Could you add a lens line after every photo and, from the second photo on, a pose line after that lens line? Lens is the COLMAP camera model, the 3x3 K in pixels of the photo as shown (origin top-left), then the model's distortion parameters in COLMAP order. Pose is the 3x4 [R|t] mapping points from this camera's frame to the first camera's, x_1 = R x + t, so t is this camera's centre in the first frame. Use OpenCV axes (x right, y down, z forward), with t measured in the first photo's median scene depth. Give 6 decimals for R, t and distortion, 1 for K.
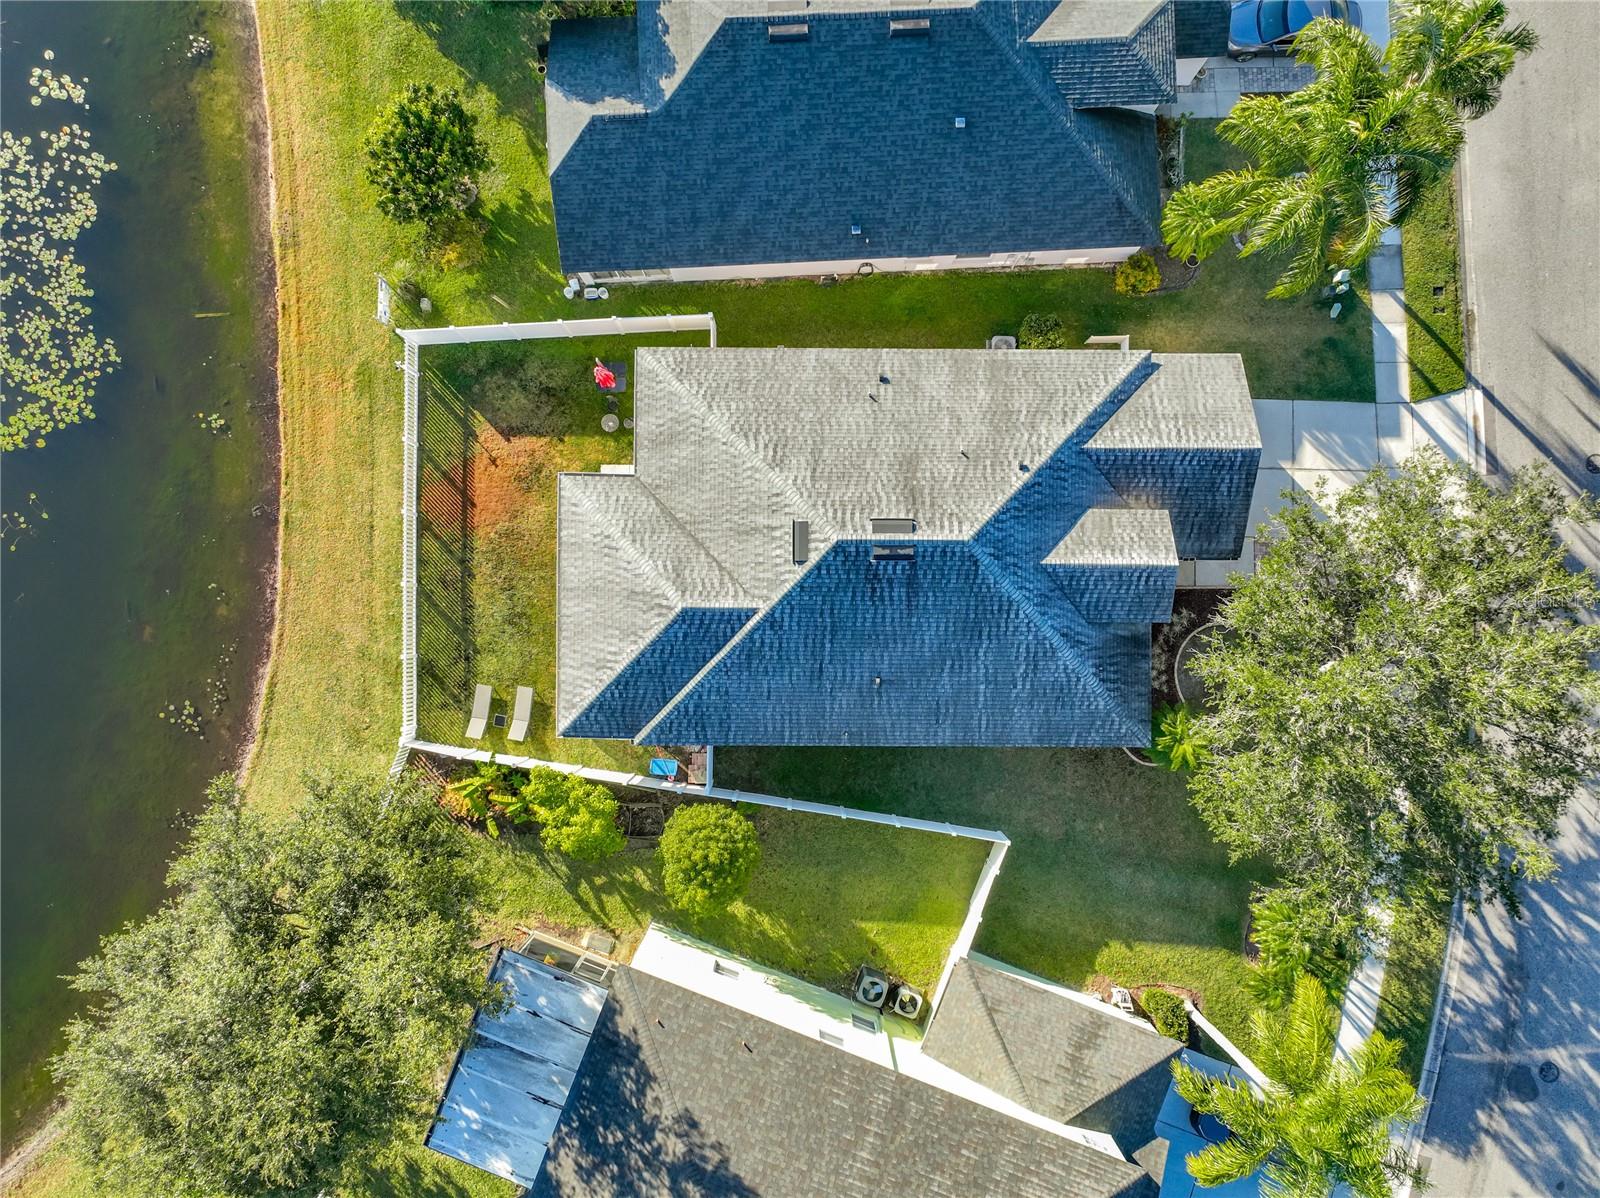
lens RADIAL K [[1115.4, 0, 806.8], [0, 1115.4, 599.1], [0, 0, 1]] dist [0.002607, 0.007365]
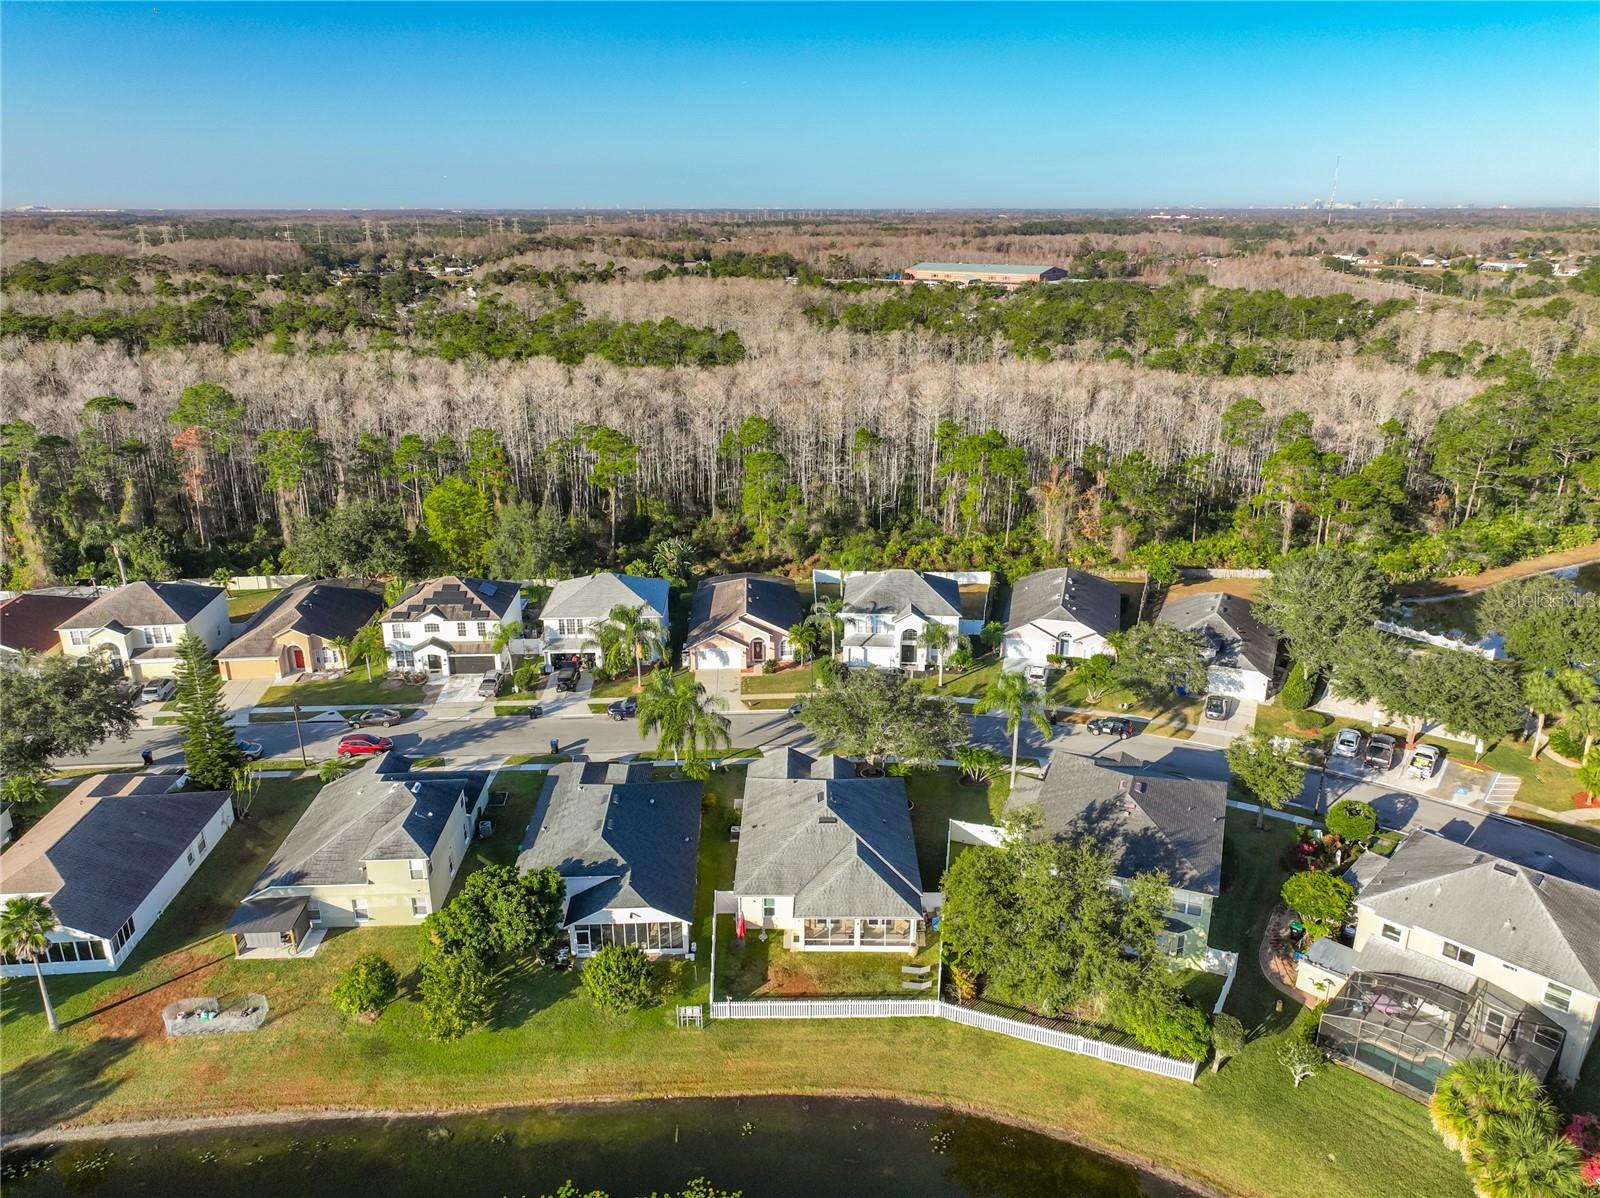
lens RADIAL K [[1125.1, 0, 806.7], [0, 1125.1, 588.2], [0, 0, 1]] dist [0.001058, -0.001775]
pose [[-0.001417, -0.331416, 0.943484, -1.933082], [0.999855, 0.015556, 0.006966, -0.110545], [-0.016985, 0.943357, 0.331345, -0.240229]]
